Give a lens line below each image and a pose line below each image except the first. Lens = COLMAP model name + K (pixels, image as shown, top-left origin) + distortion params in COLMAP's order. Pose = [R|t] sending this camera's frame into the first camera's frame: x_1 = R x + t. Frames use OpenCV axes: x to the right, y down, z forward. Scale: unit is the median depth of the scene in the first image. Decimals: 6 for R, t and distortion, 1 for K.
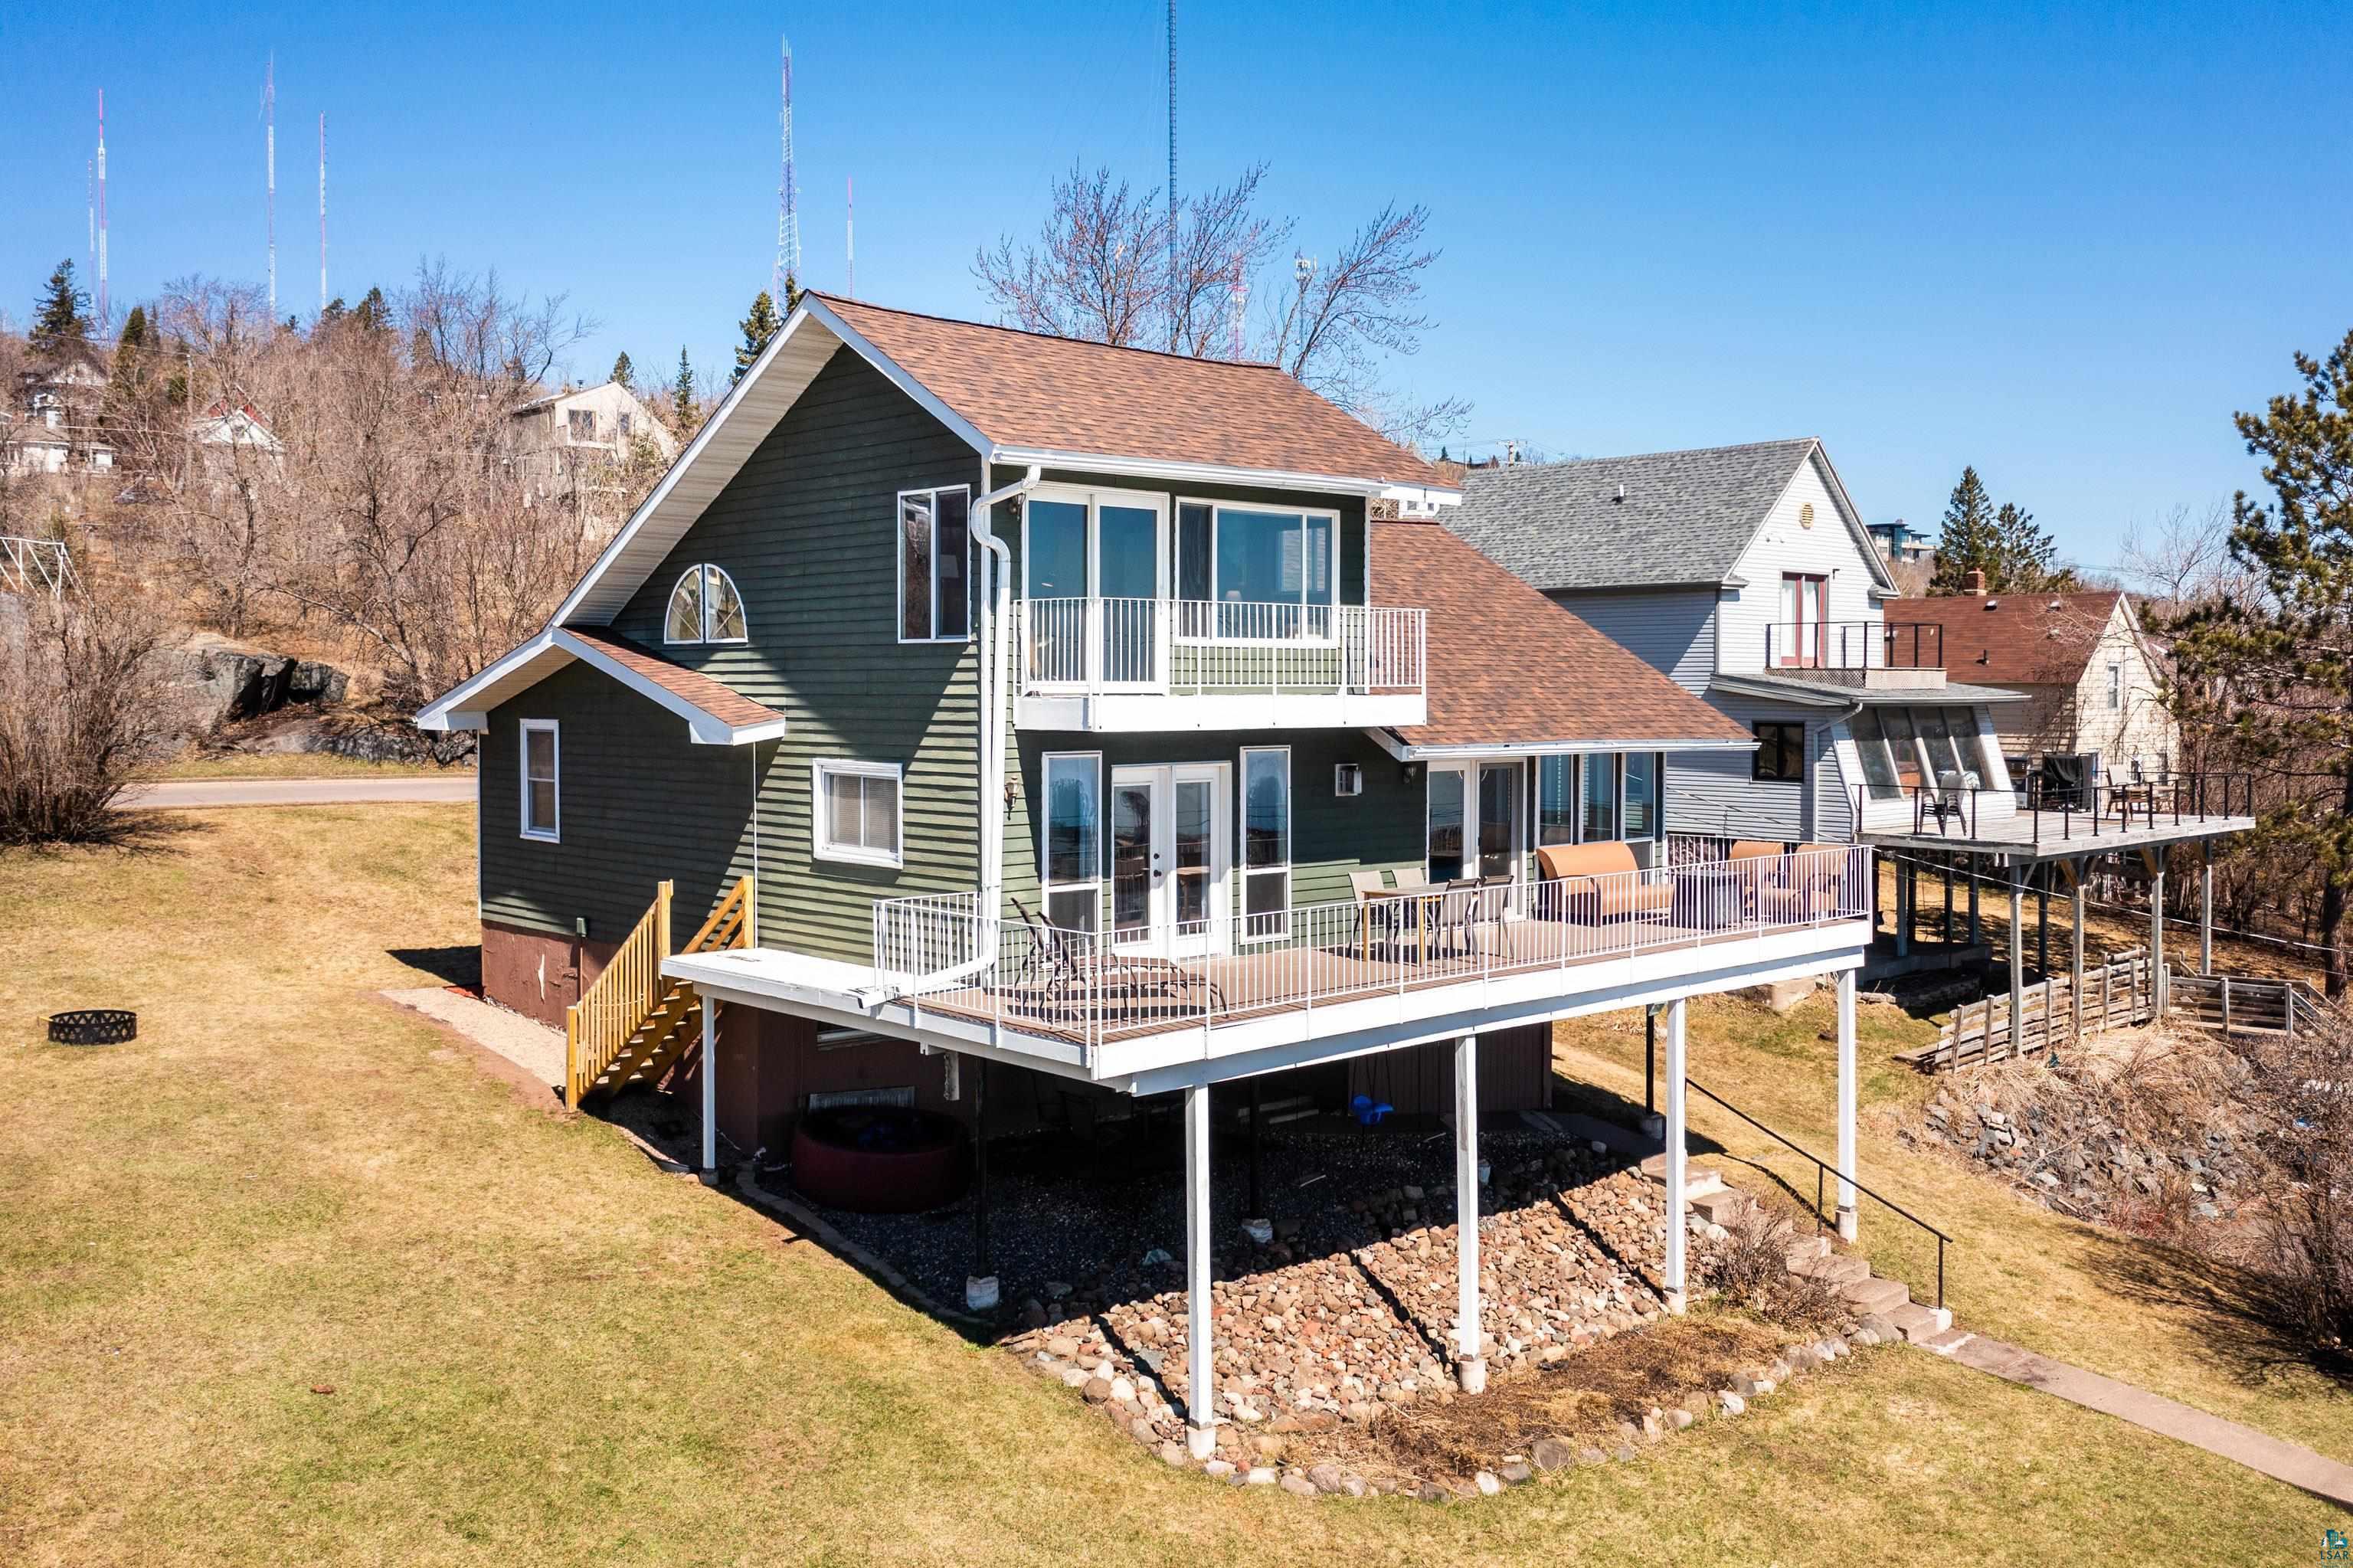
lens RADIAL K [[2057.6, 0, 1272.4], [0, 2057.6, 761.6], [0, 0, 1]] dist [-0.018925, 0.004913]
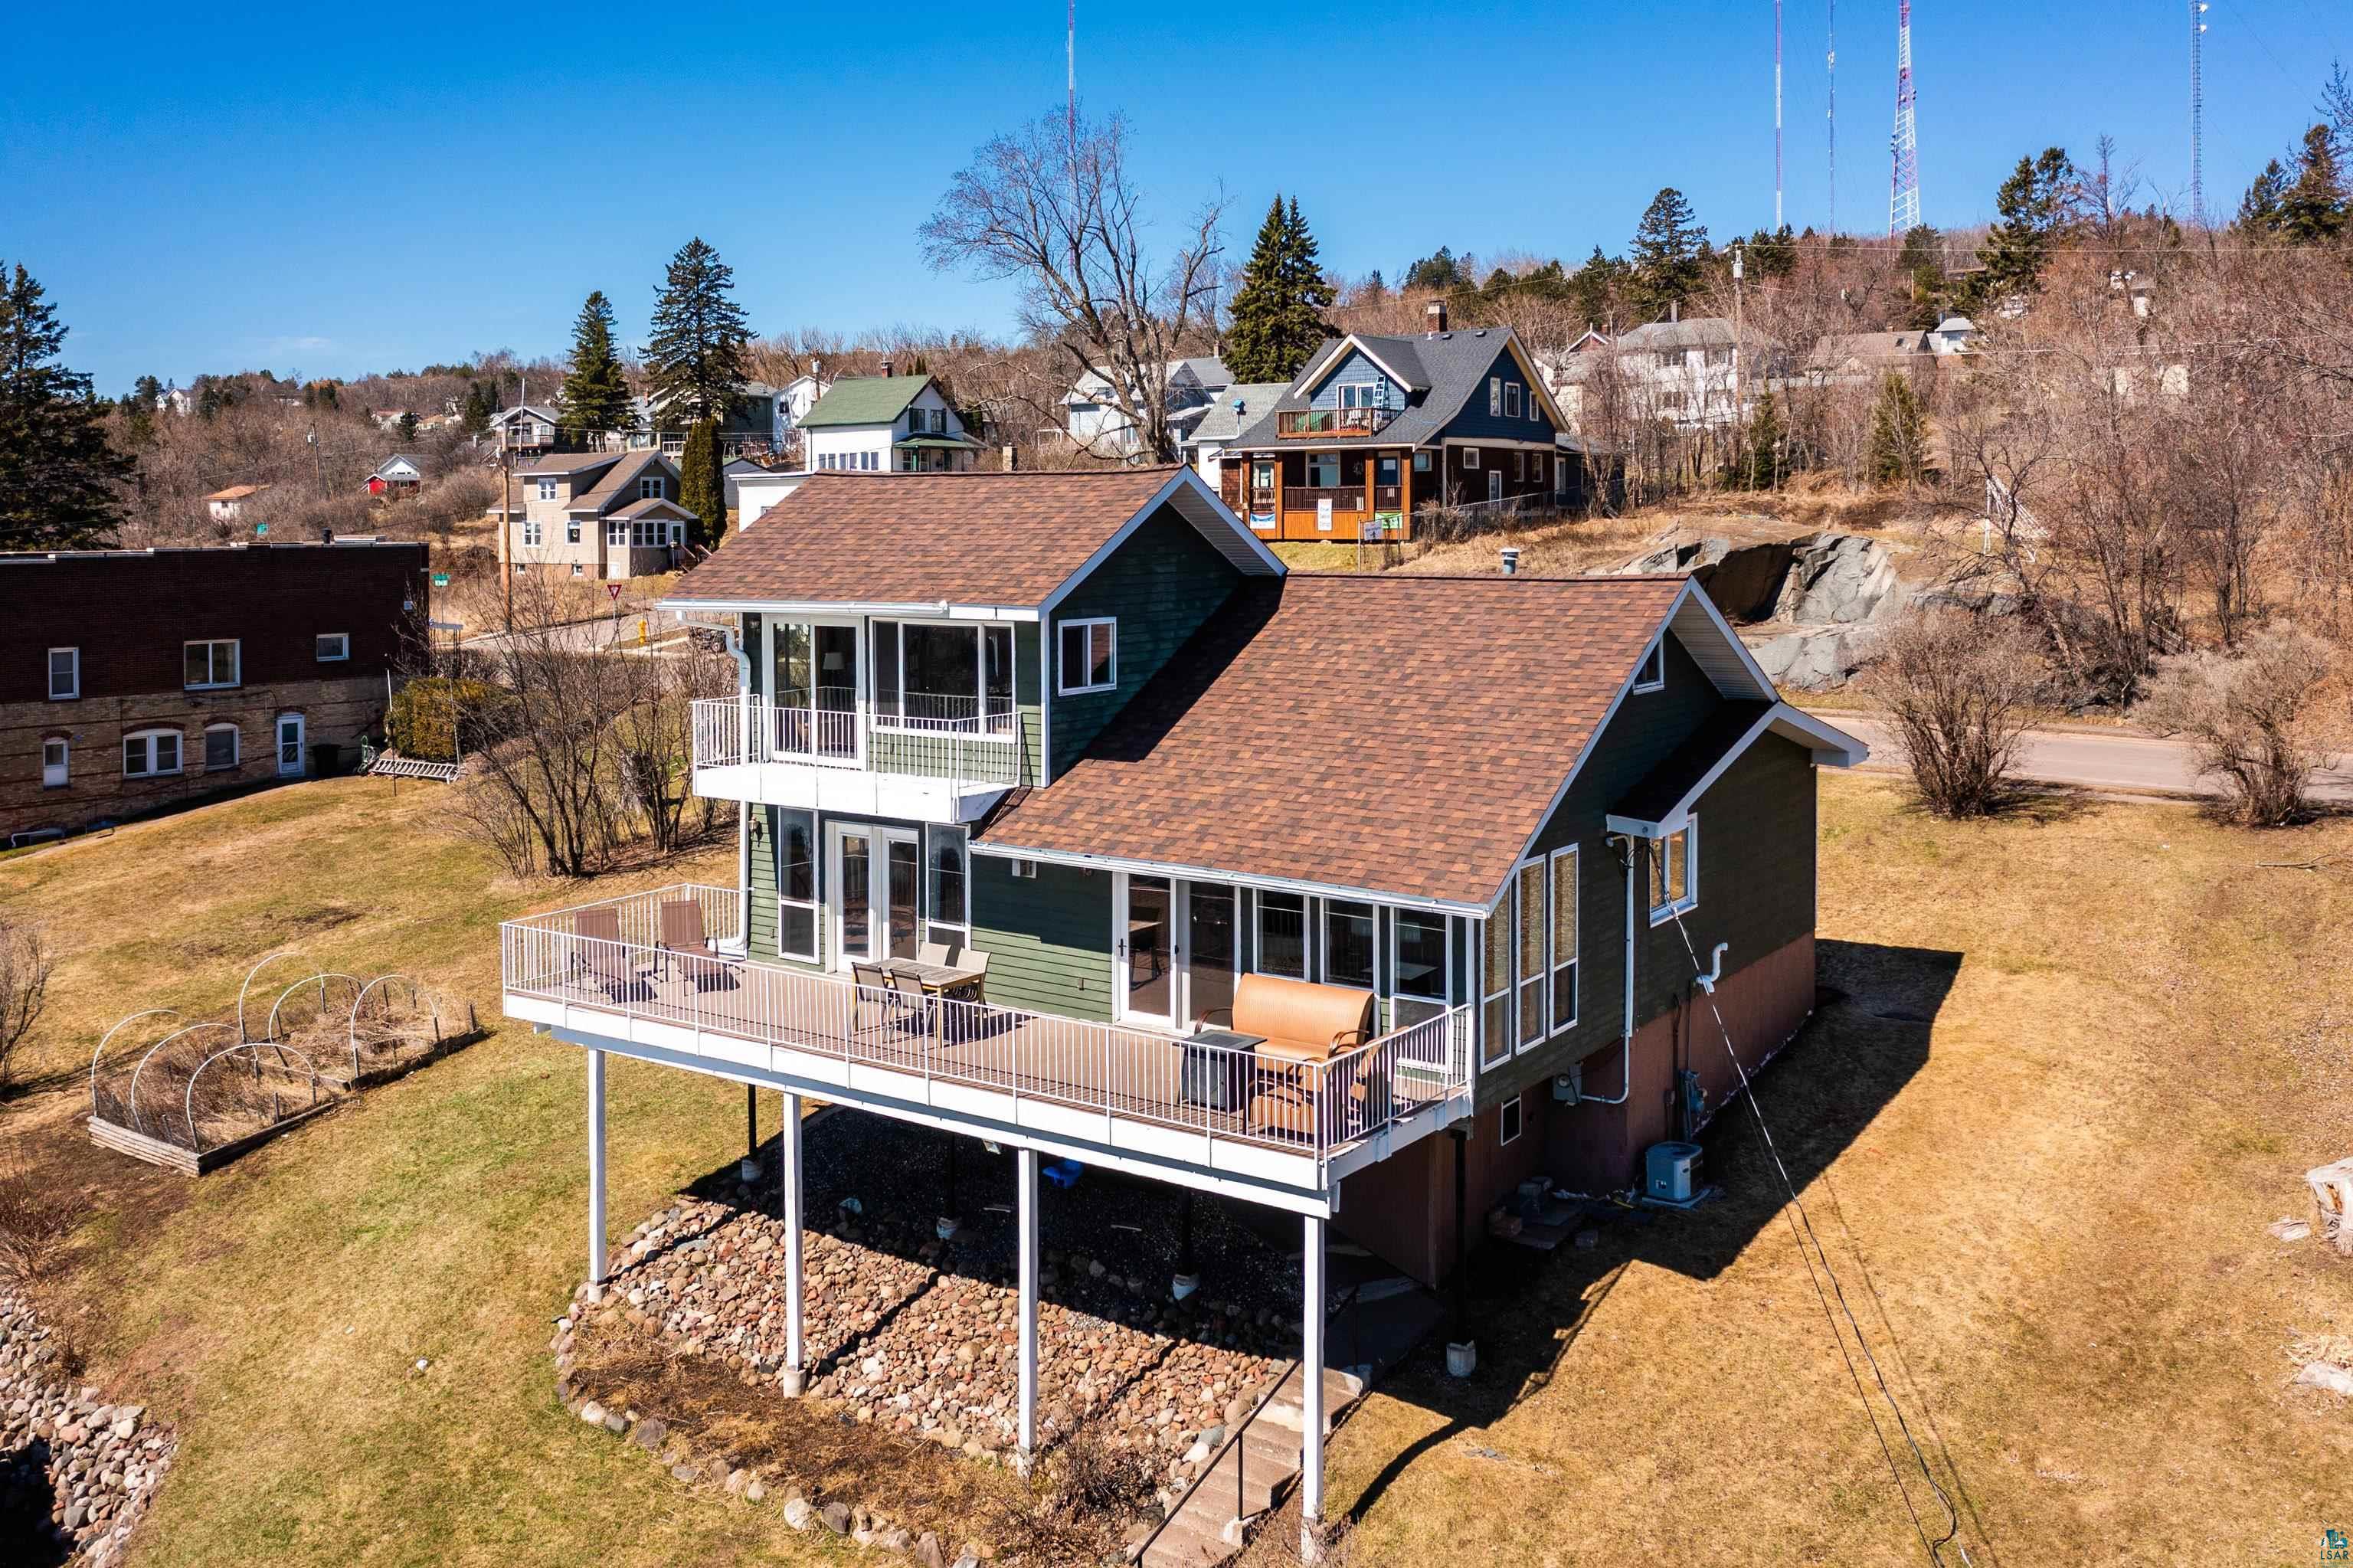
lens RADIAL K [[2002.9, 0, 1167.8], [0, 2002.9, 547.7], [0, 0, 1]] dist [-0.029409, 0.025330]
pose [[0.192662, 0.013702, -0.981170, 1.197740], [-0.032129, 0.999454, 0.007648, -0.185526], [0.980739, 0.030051, 0.192997, 0.934779]]
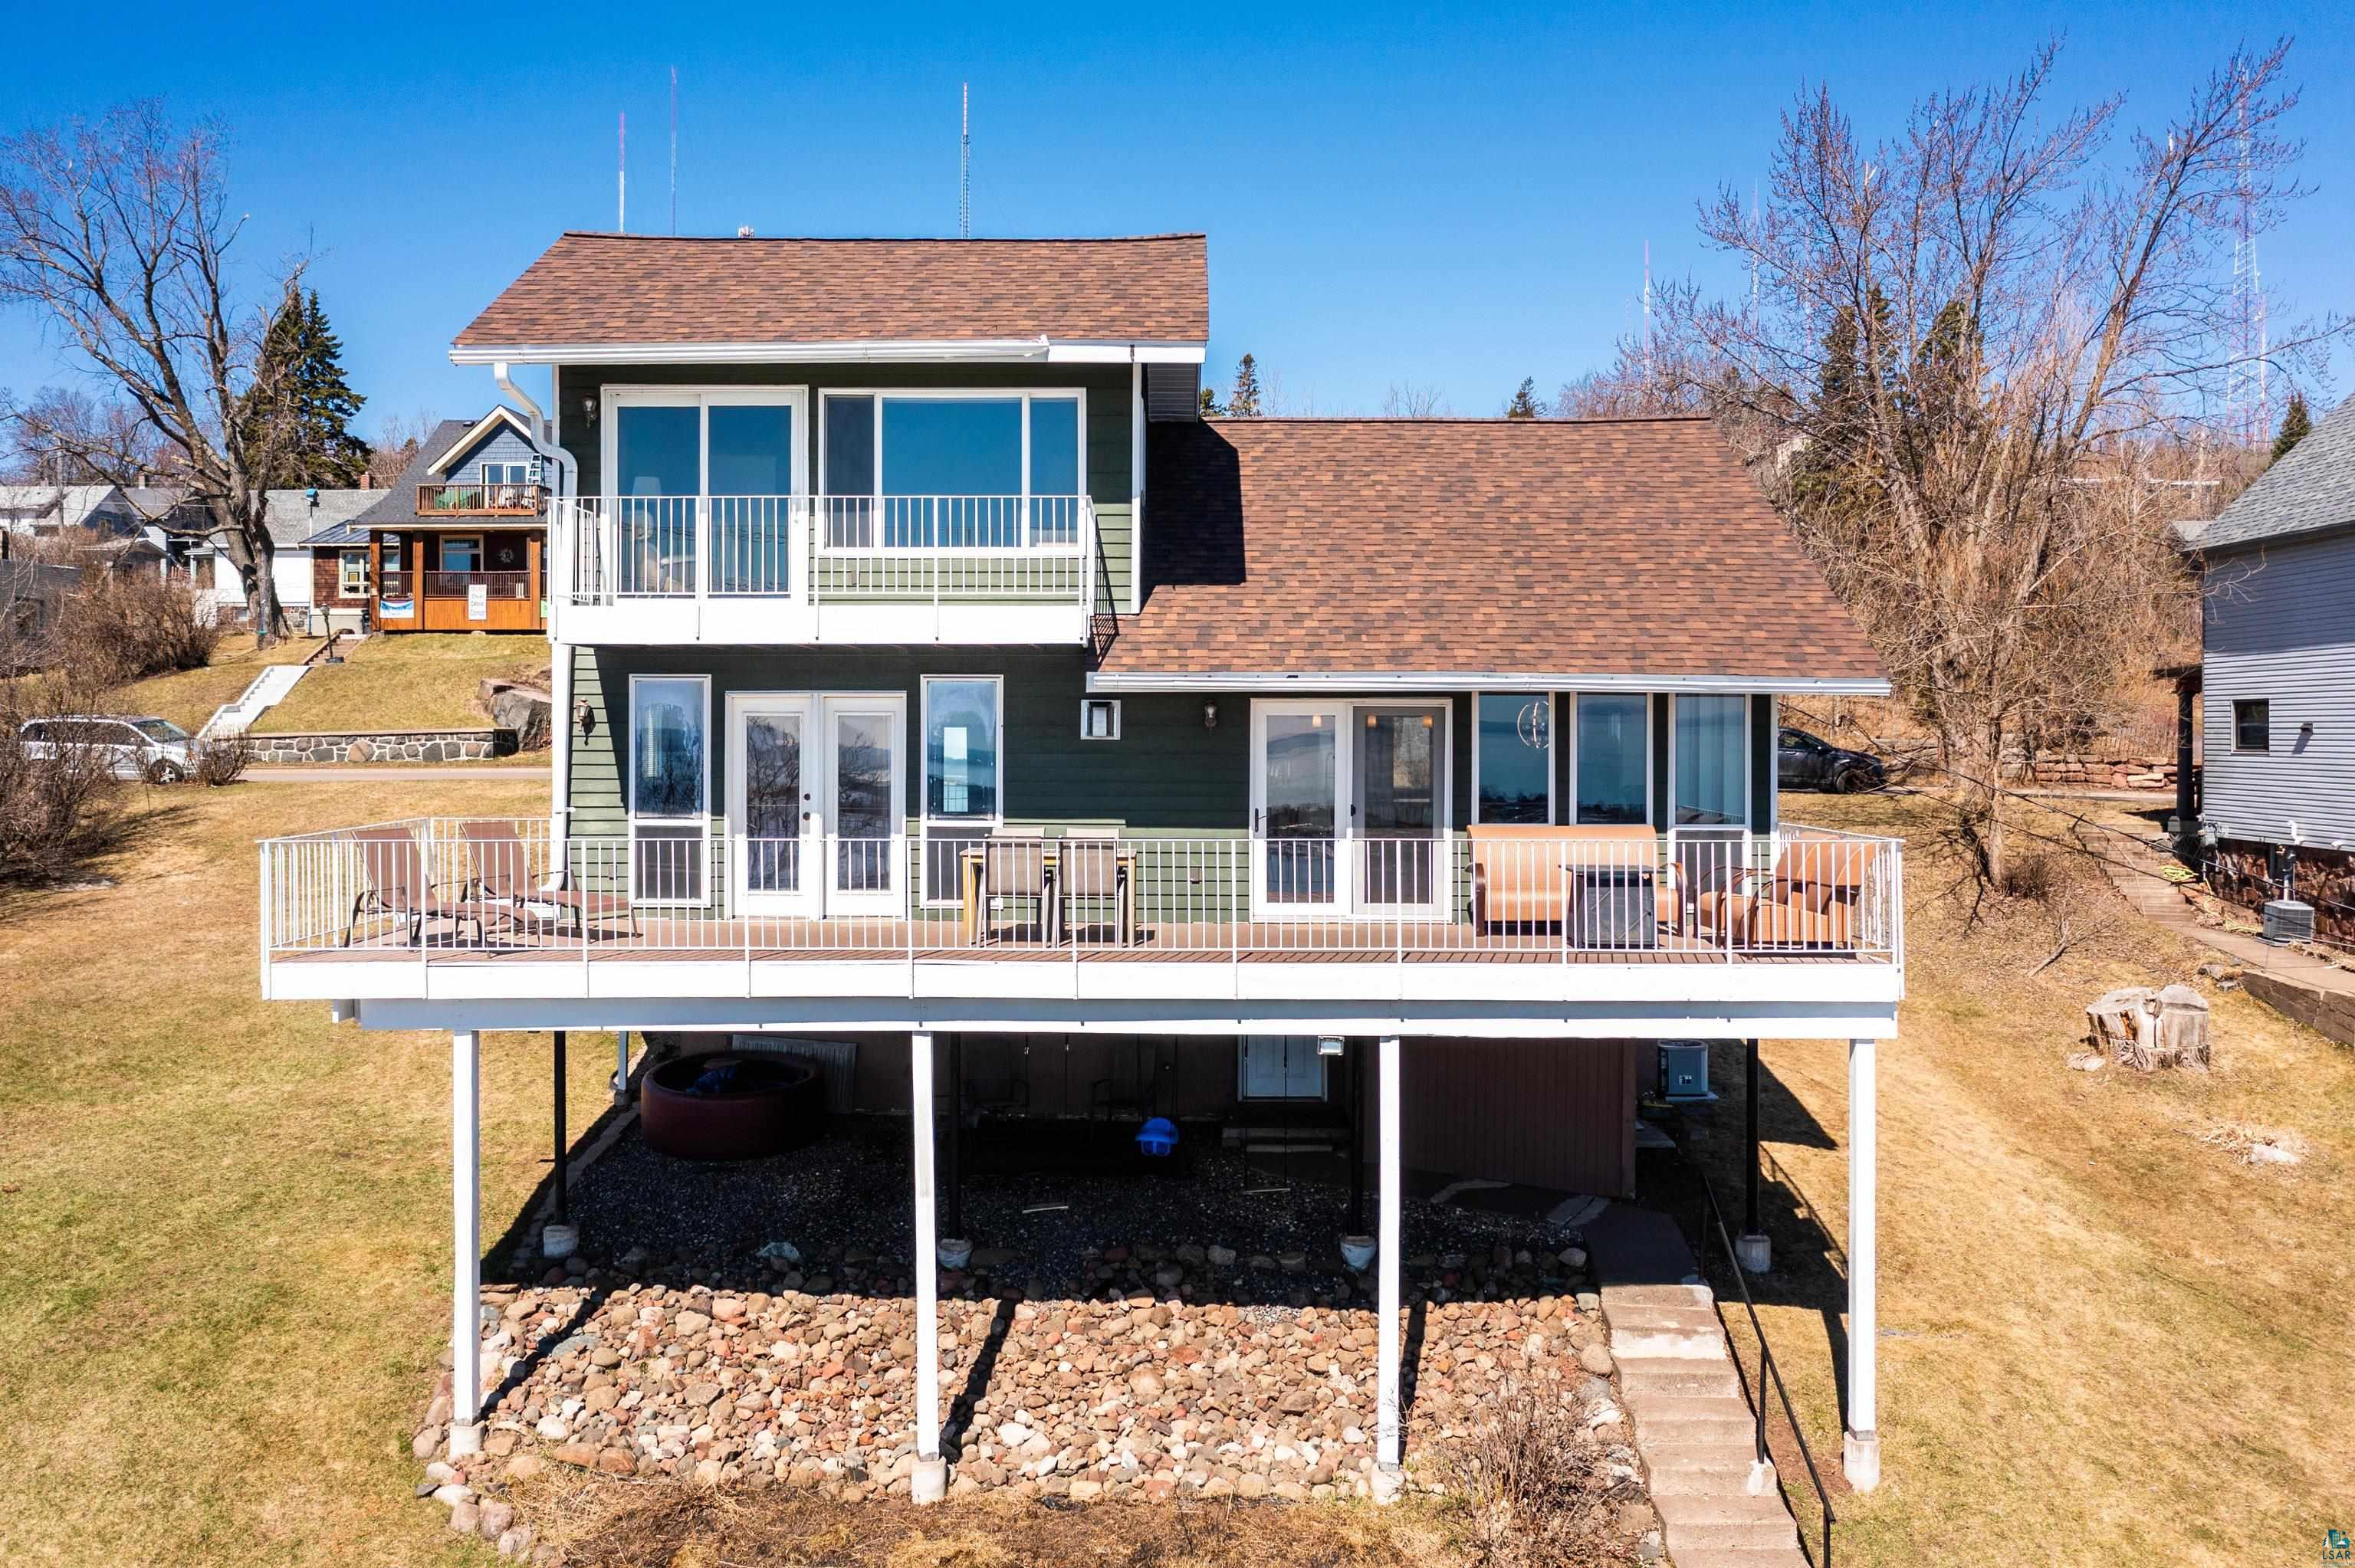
lens RADIAL K [[1905.6, 0, 1154.6], [0, 1905.6, 732.5], [0, 0, 1]] dist [-0.029425, 0.005567]
pose [[0.706550, 0.000662, -0.707663, 0.628338], [-0.028005, 0.999242, -0.027026, 0.036225], [0.707109, 0.038913, 0.706033, 0.527832]]
